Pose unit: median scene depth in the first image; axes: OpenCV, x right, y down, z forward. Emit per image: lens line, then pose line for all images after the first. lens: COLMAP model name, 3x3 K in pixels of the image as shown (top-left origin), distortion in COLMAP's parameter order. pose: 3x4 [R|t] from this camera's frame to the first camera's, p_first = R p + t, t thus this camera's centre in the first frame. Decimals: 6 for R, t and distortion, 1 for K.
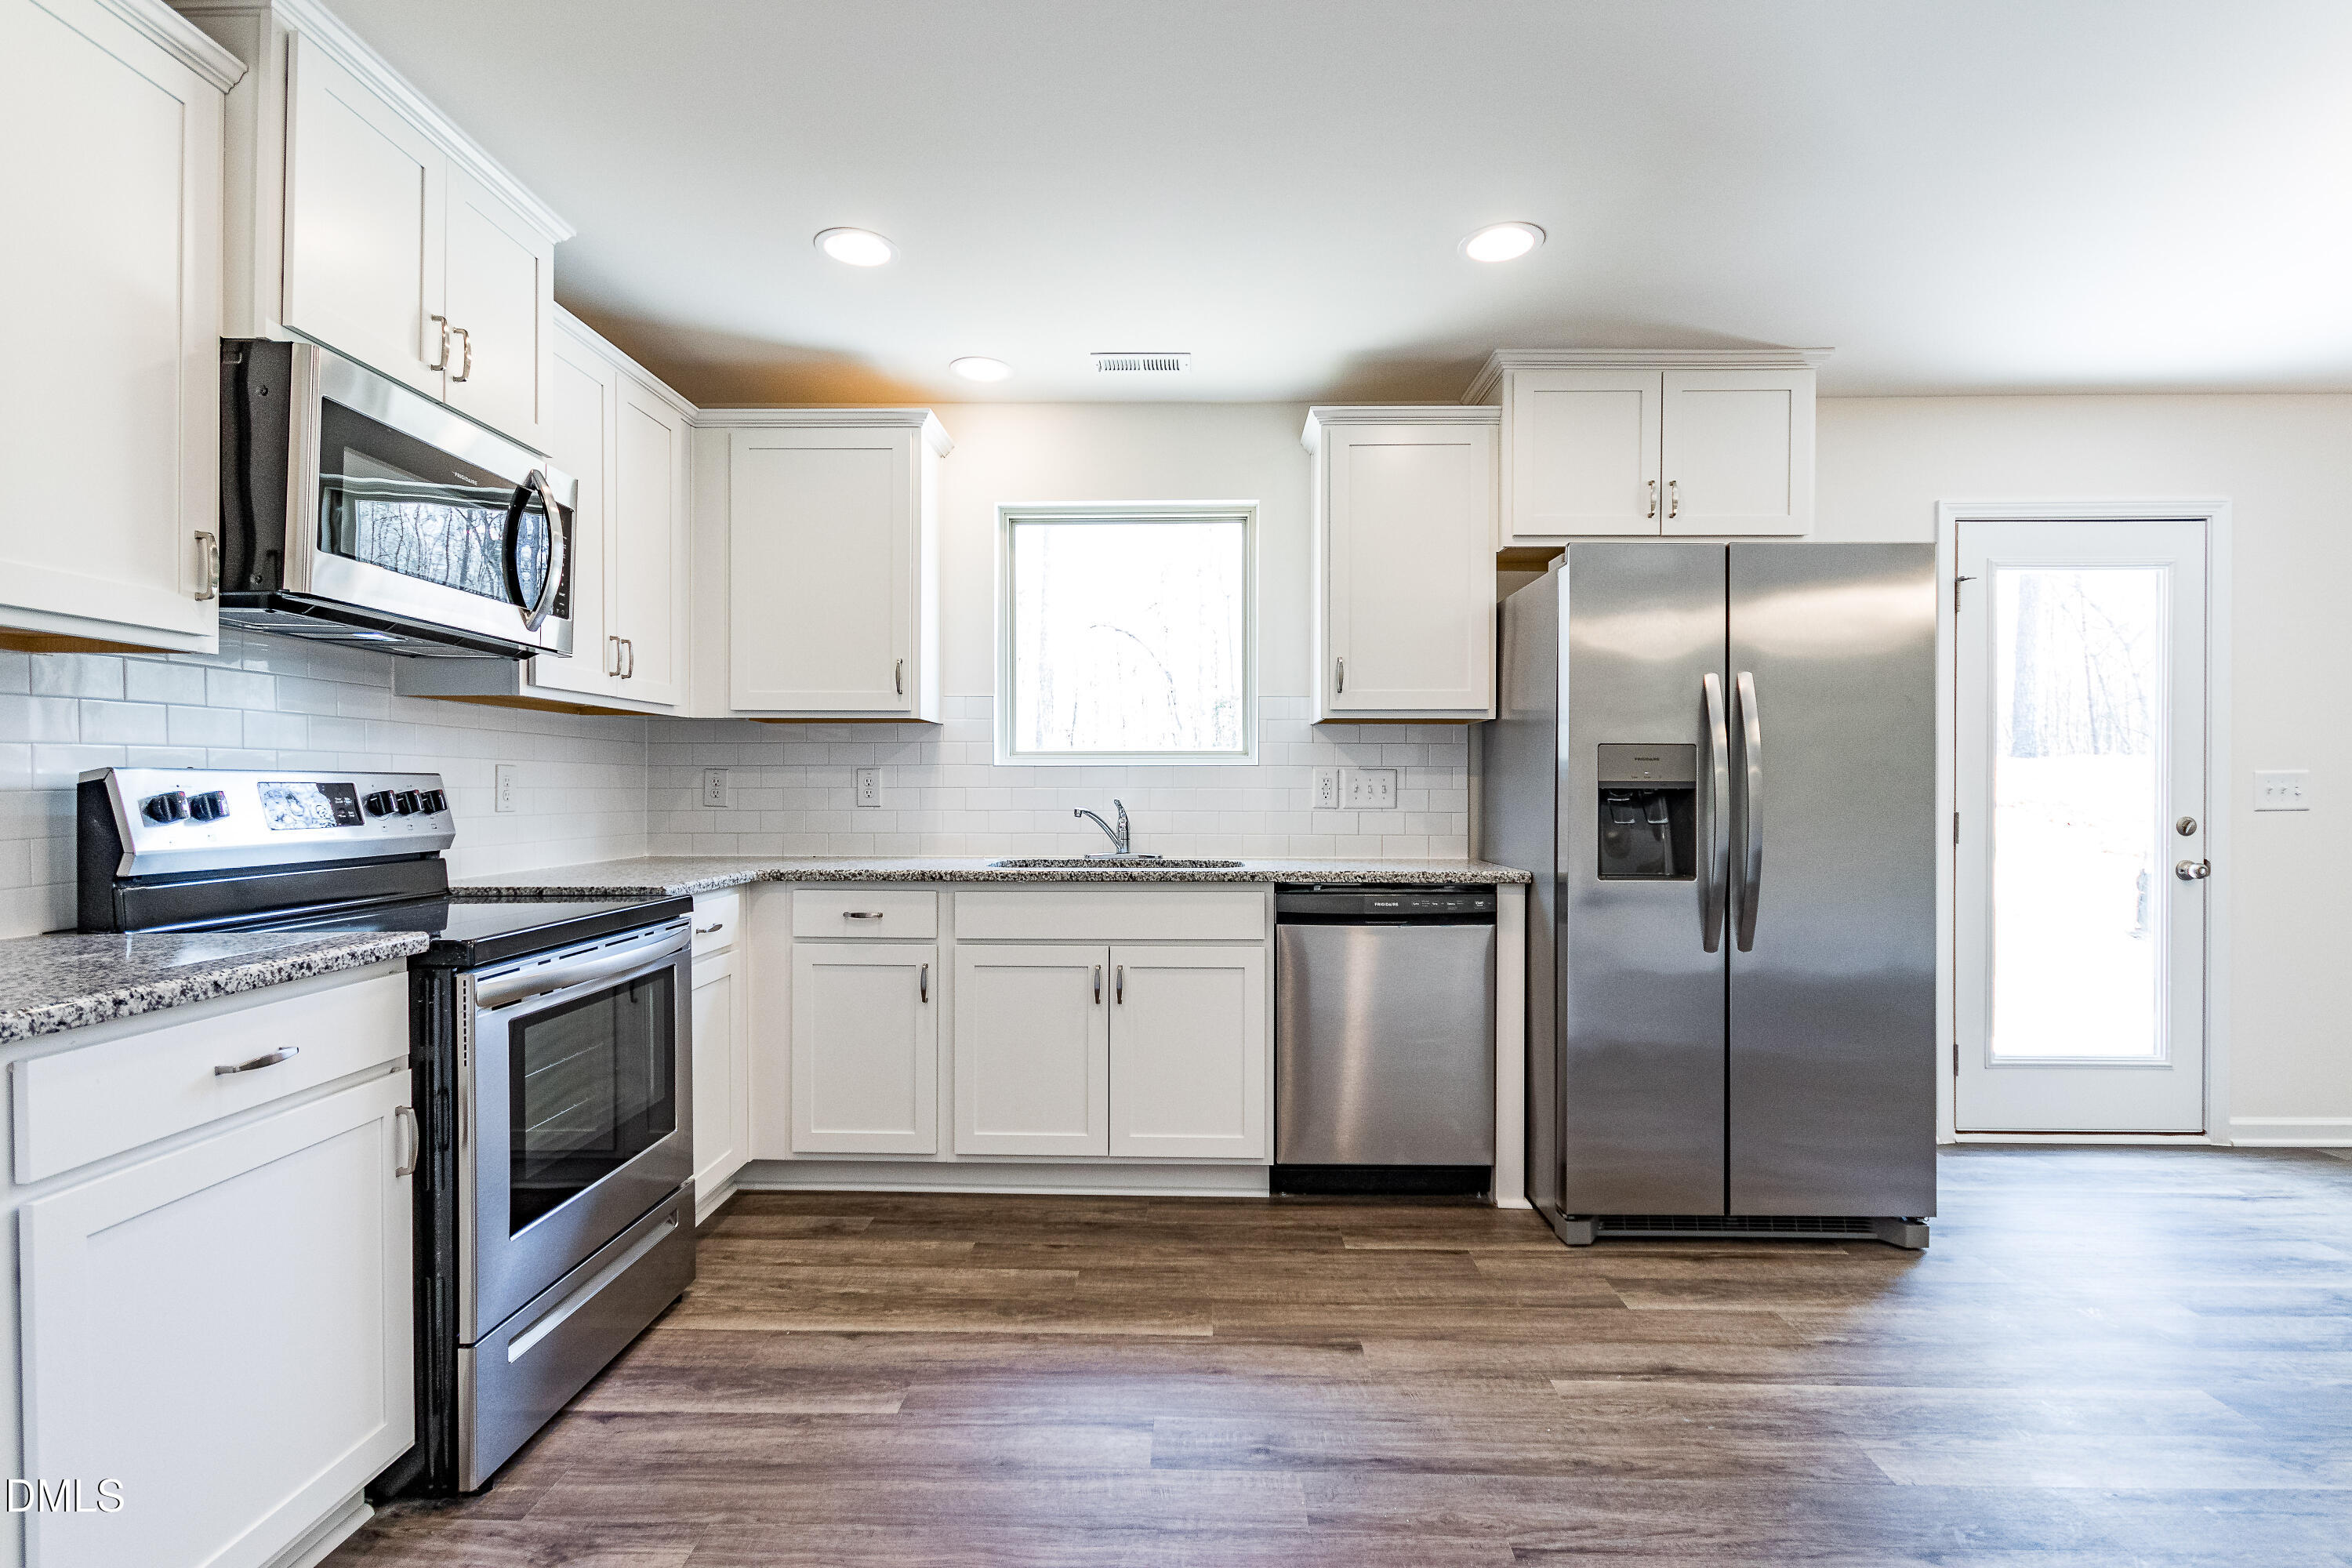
lens RADIAL K [[1080.7, 0, 1173.7], [0, 1080.7, 787.8], [0, 0, 1]] dist [0.000883, -0.003497]
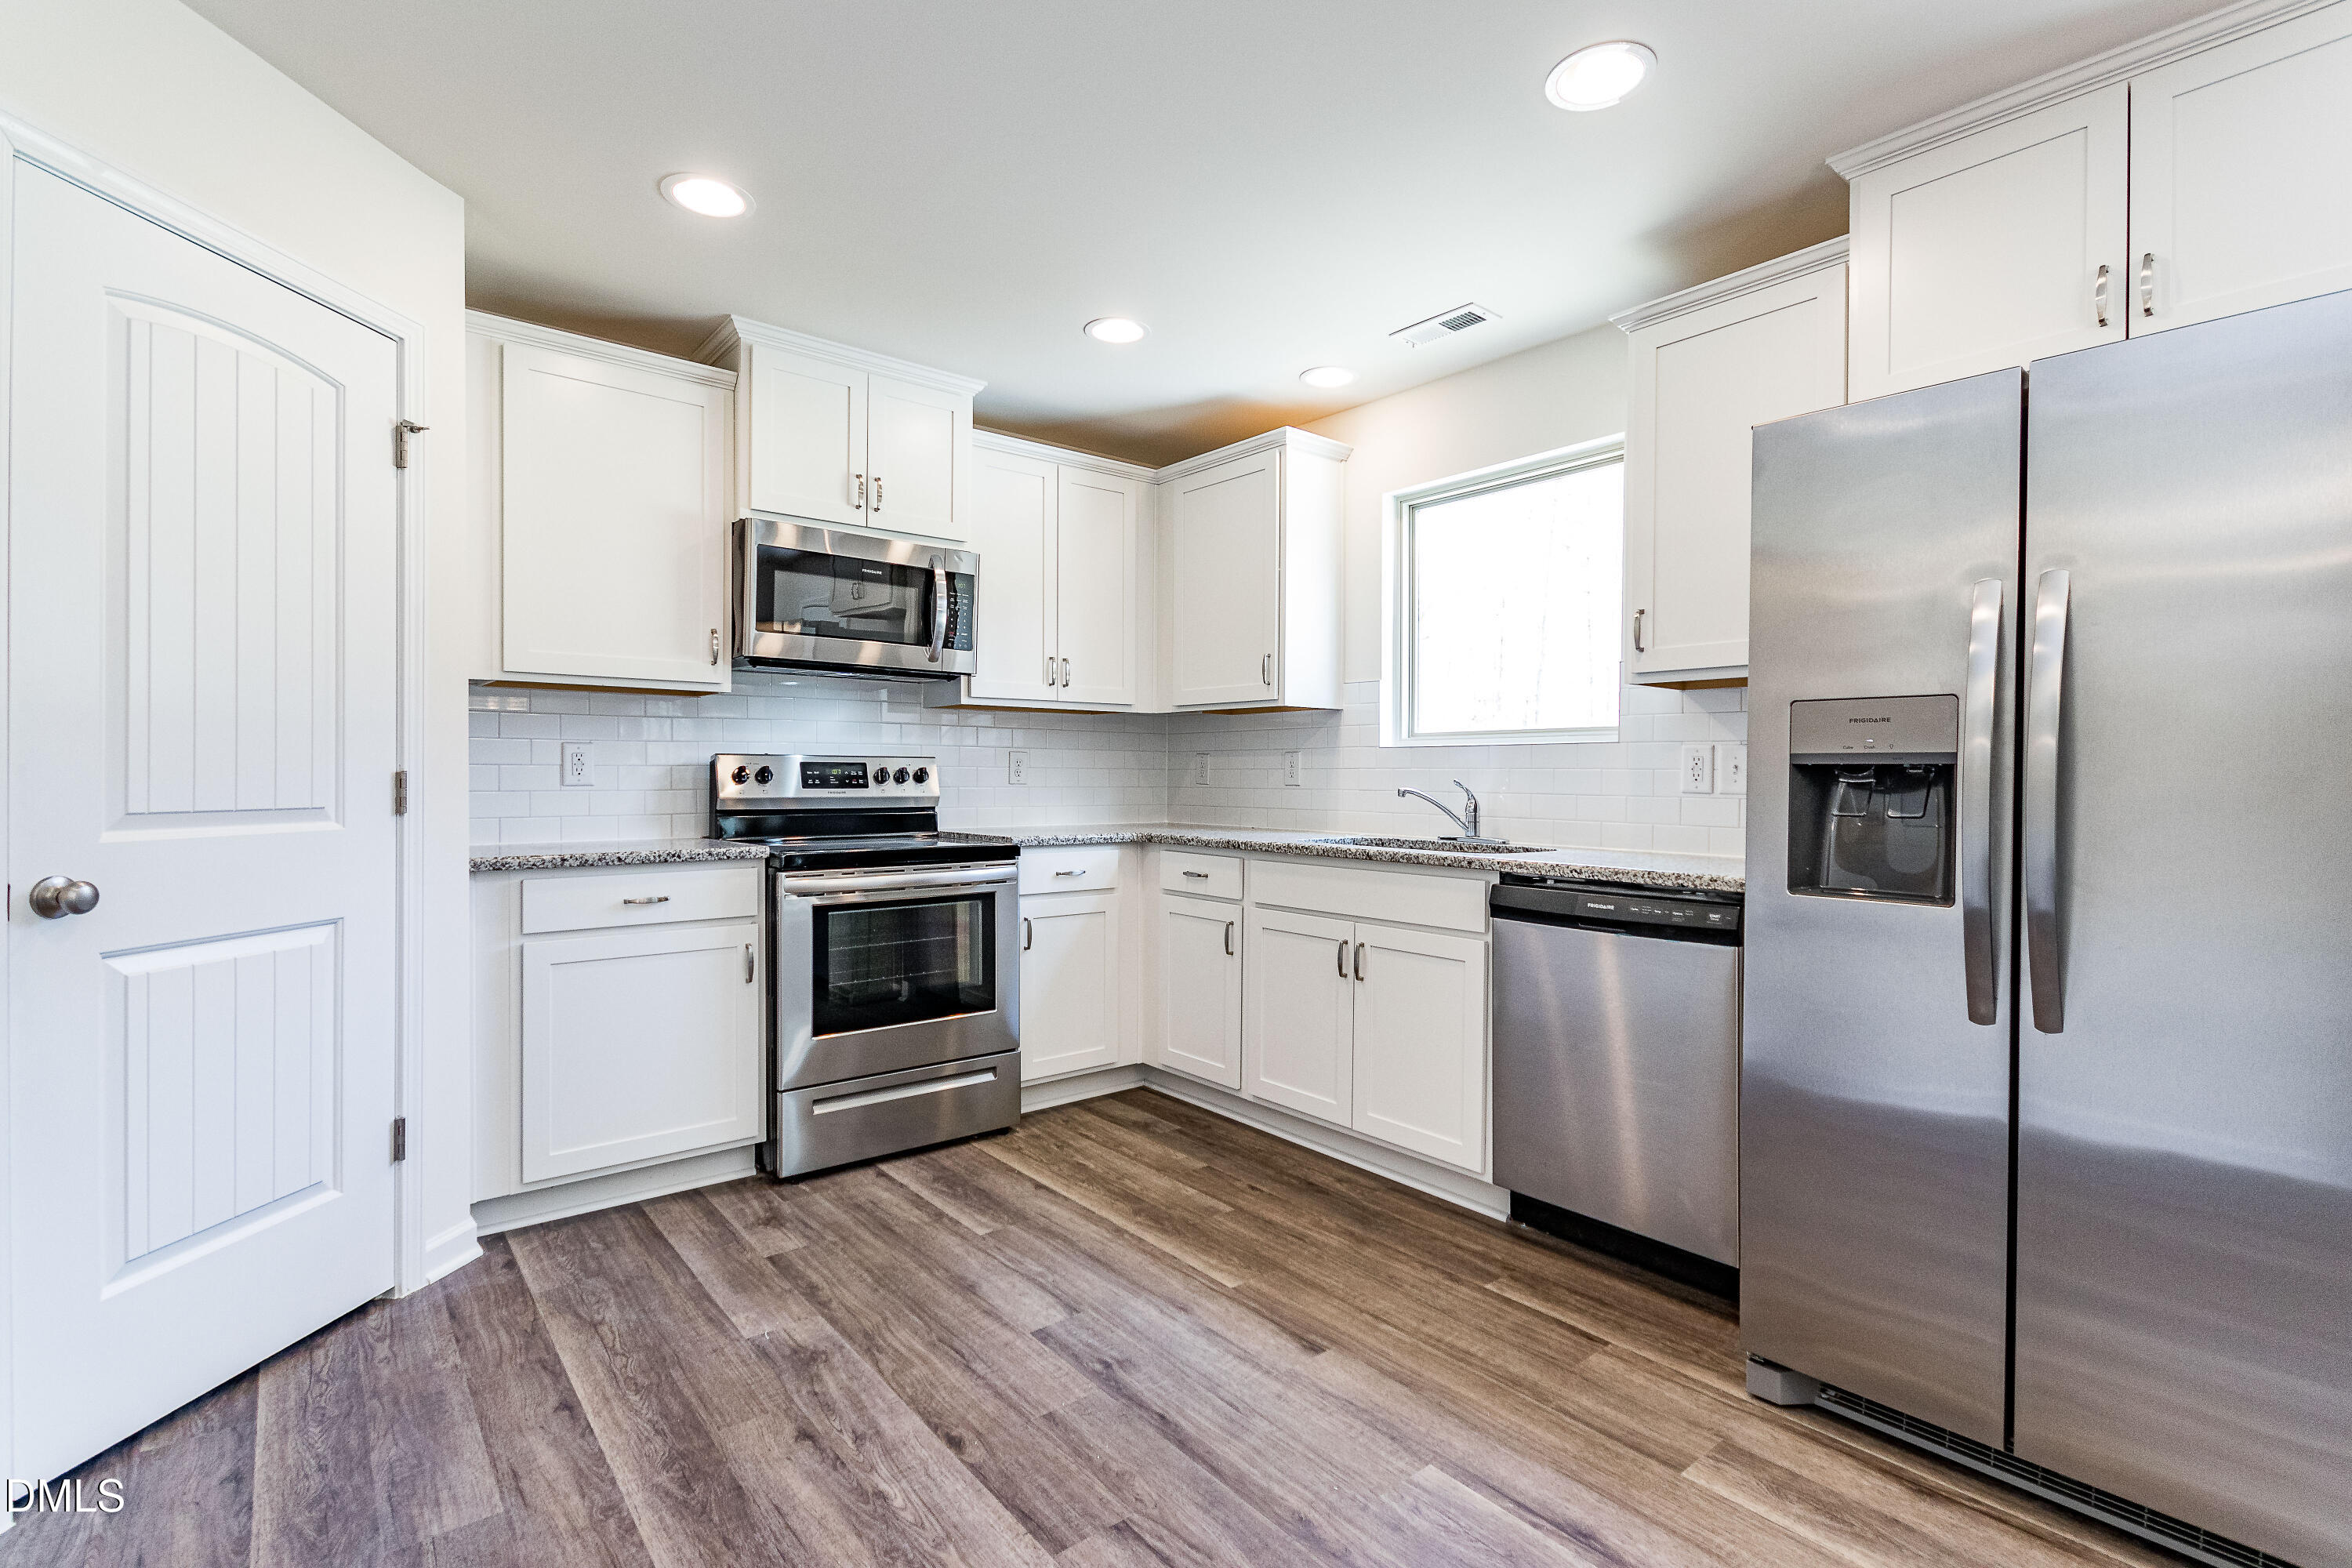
lens RADIAL K [[1080.7, 0, 1176.1], [0, 1080.7, 778.4], [0, 0, 1]] dist [0.000883, -0.003497]
pose [[0.649906, 0.005156, -0.759997, 0.663842], [-0.005588, 0.999982, 0.002005, 0.011199], [0.759994, 0.002944, 0.649923, 0.234920]]
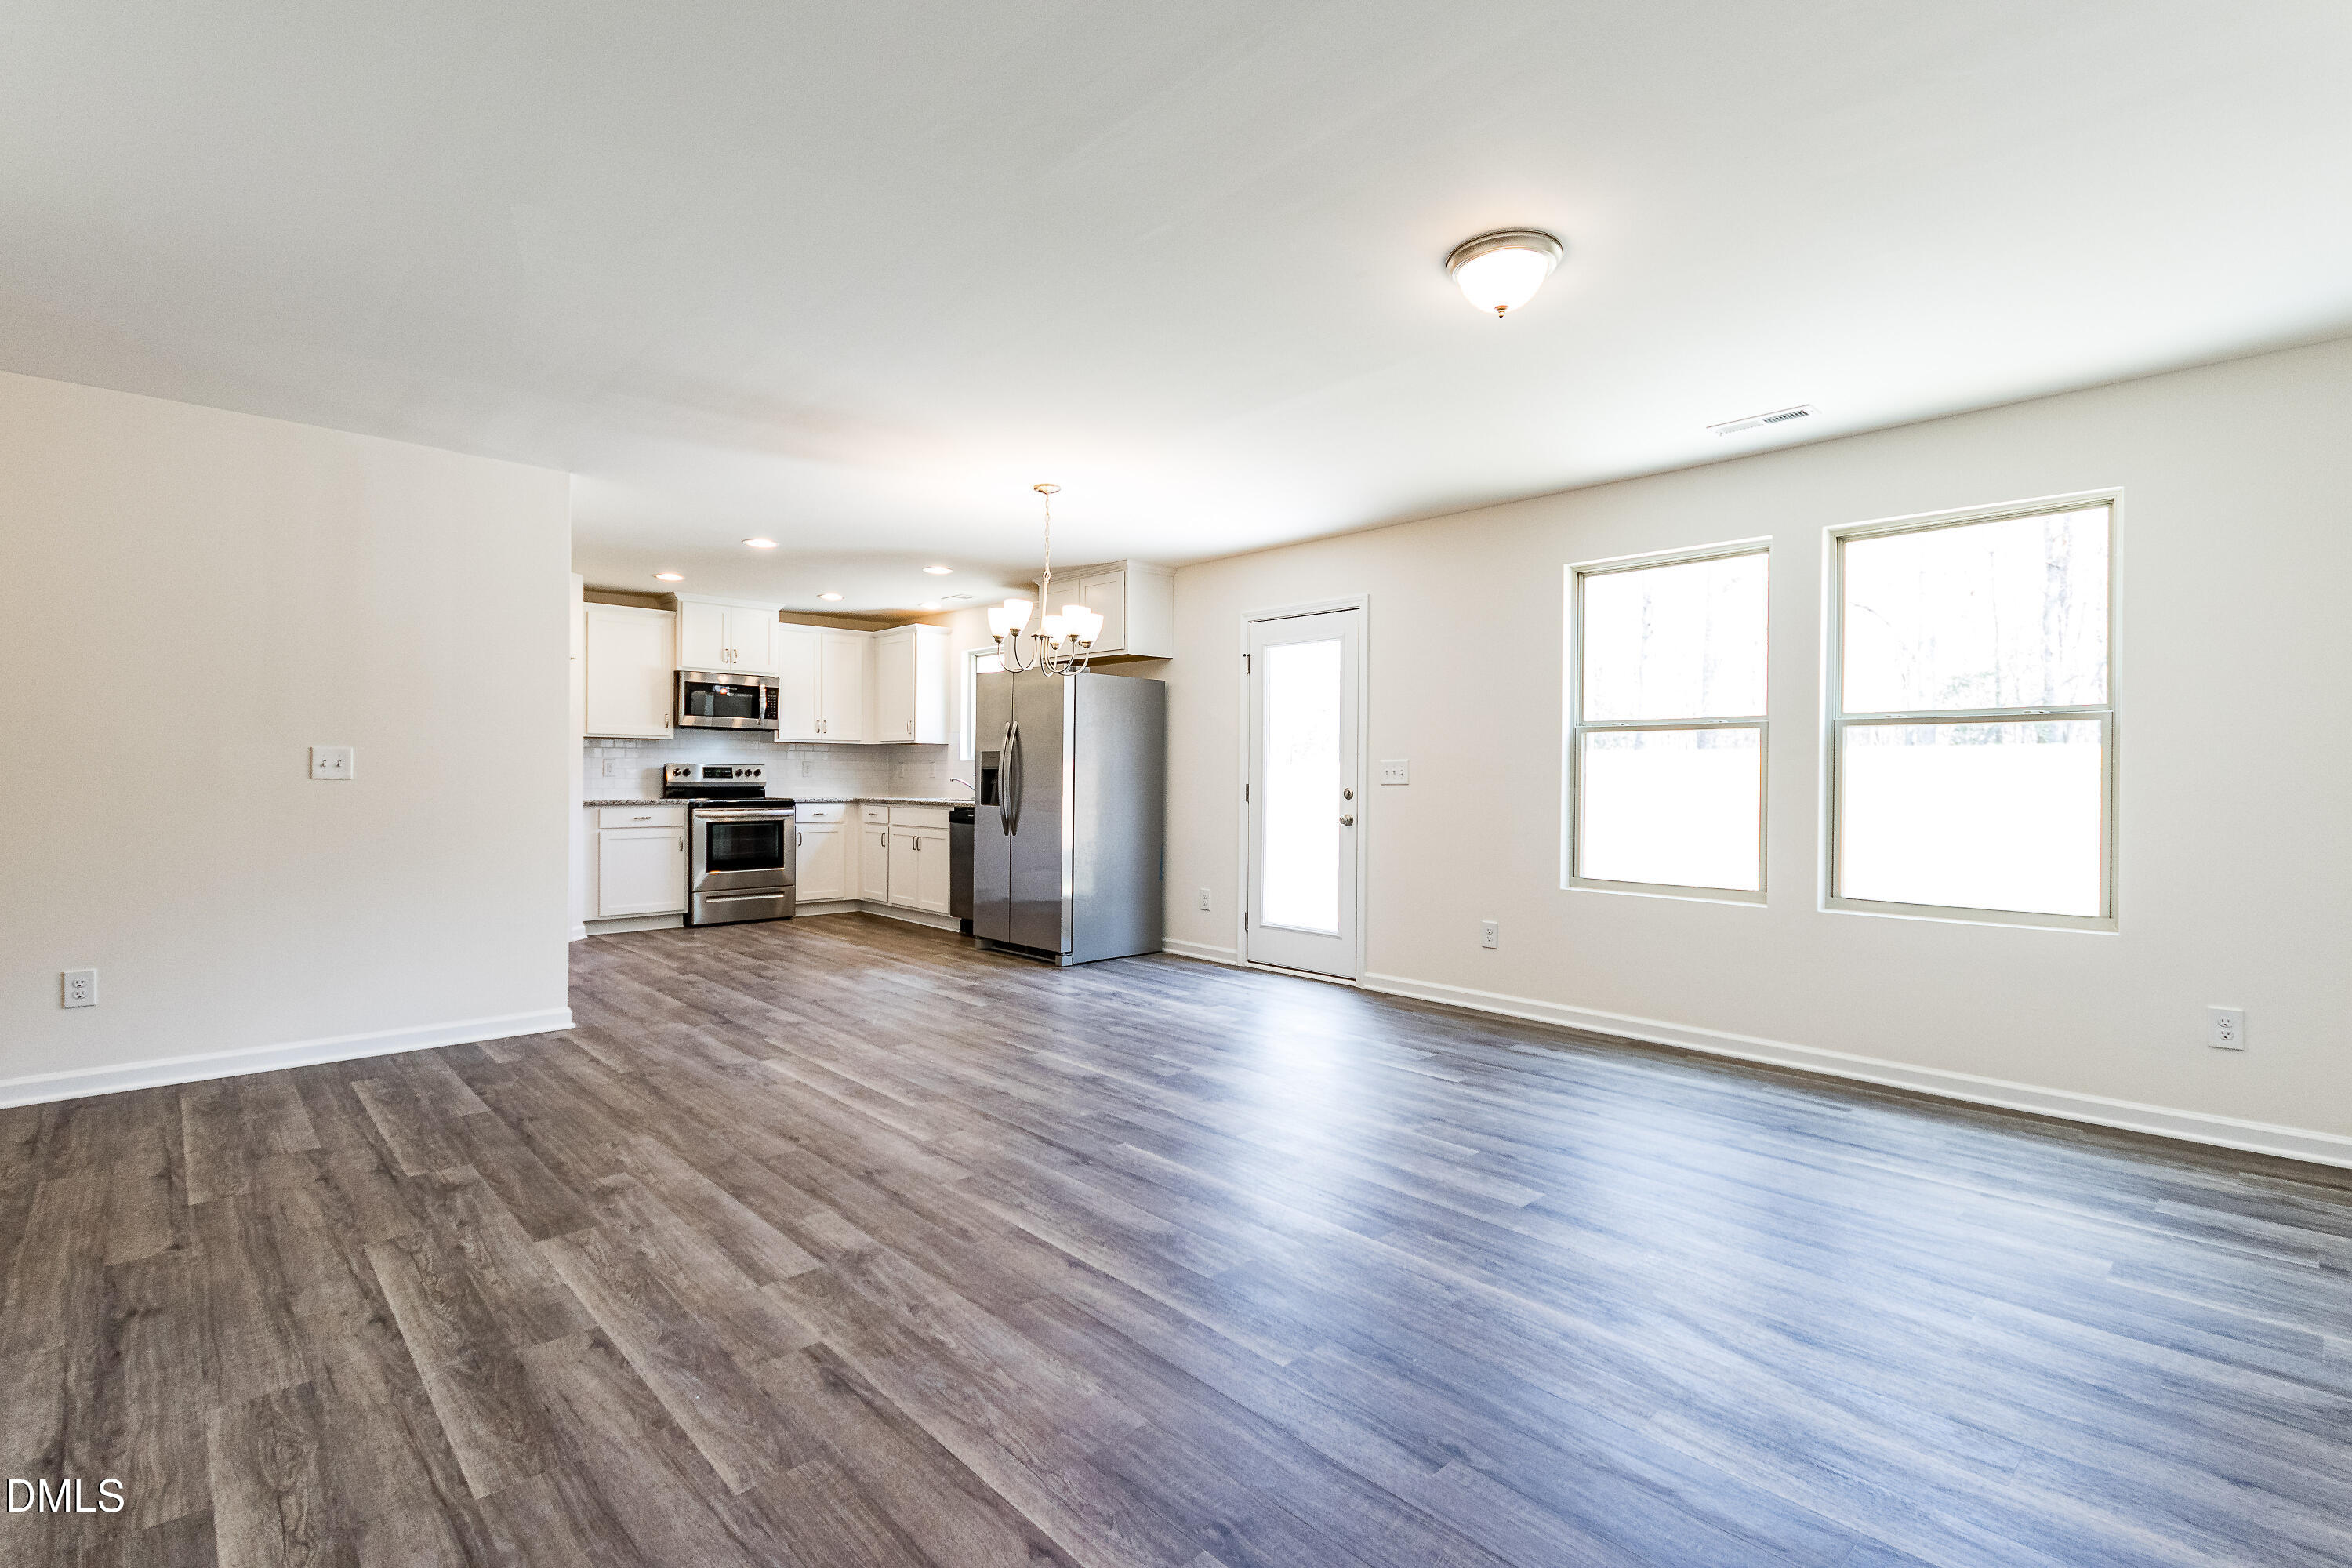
lens RADIAL K [[1080.7, 0, 1181.7], [0, 1080.7, 778.6], [0, 0, 1]] dist [0.000883, -0.003497]
pose [[0.704594, 0.006820, -0.709578, 2.523944], [-0.007246, 0.999971, 0.002415, 0.013083], [0.709574, 0.003440, 0.704623, -0.462217]]
